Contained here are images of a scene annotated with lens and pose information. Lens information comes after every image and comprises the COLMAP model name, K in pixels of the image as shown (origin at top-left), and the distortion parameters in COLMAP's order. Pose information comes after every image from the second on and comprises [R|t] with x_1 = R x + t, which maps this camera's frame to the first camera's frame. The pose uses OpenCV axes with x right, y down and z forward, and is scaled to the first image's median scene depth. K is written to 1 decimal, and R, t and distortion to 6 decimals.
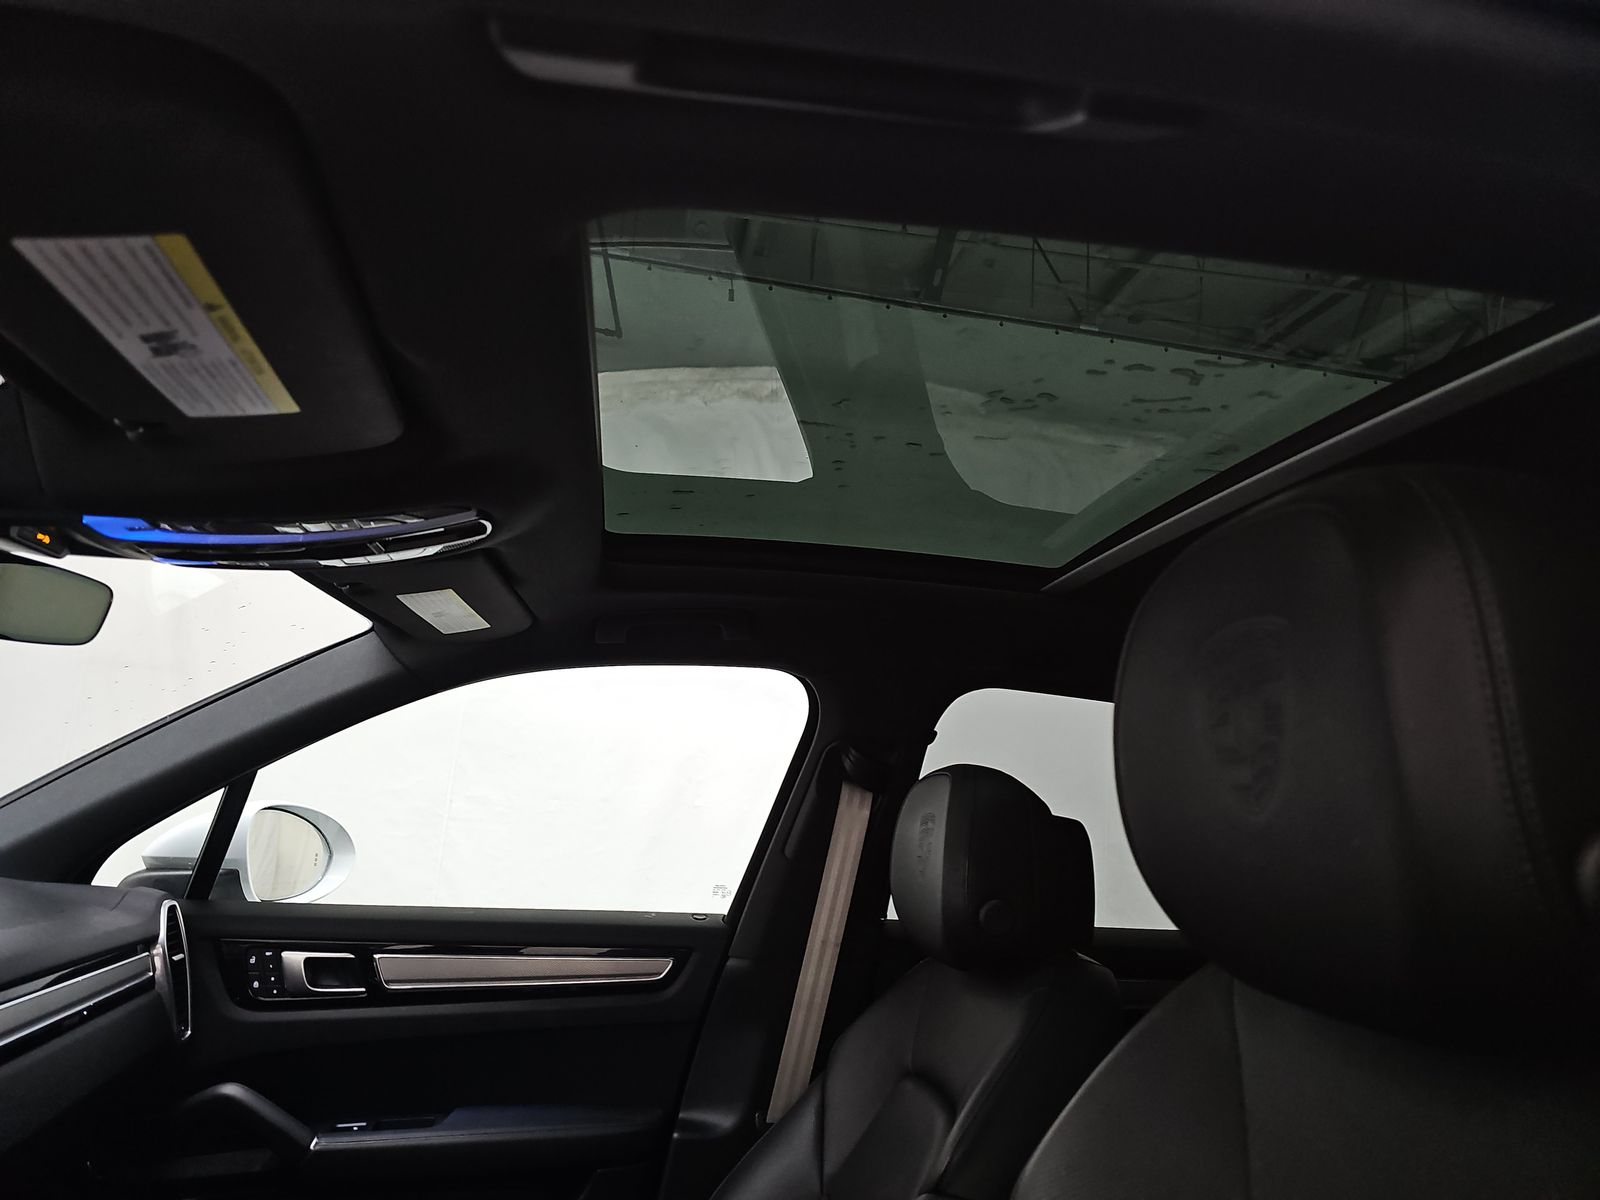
lens RADIAL K [[1063.5, 0, 800.4], [0, 1063.5, 600.5], [0, 0, 1]] dist [0.030008, -0.022644]
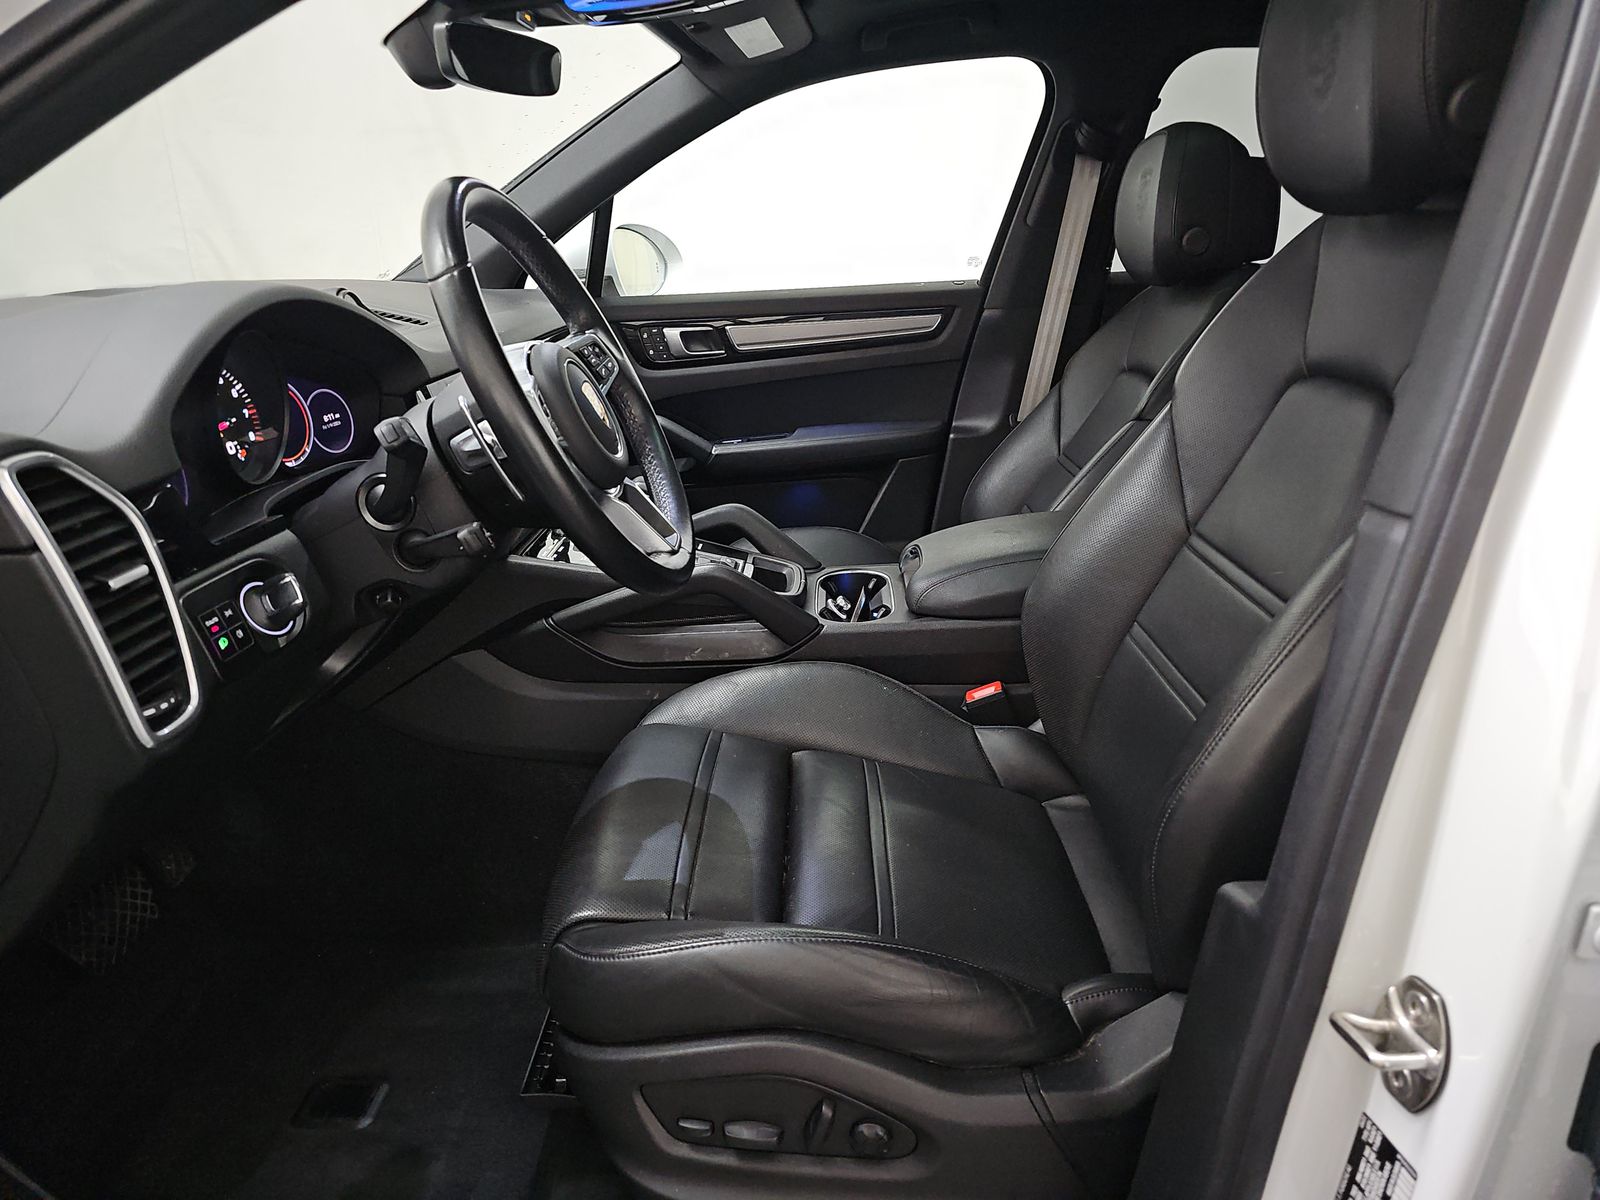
lens RADIAL K [[1063.5, 0, 798.9], [0, 1063.5, 628.2], [0, 0, 1]] dist [0.030008, -0.022644]
pose [[0.978127, -0.018183, -0.207212, -0.026011], [0.122898, 0.854225, 0.505169, -0.022374], [0.167820, -0.519586, 0.837775, -0.349446]]
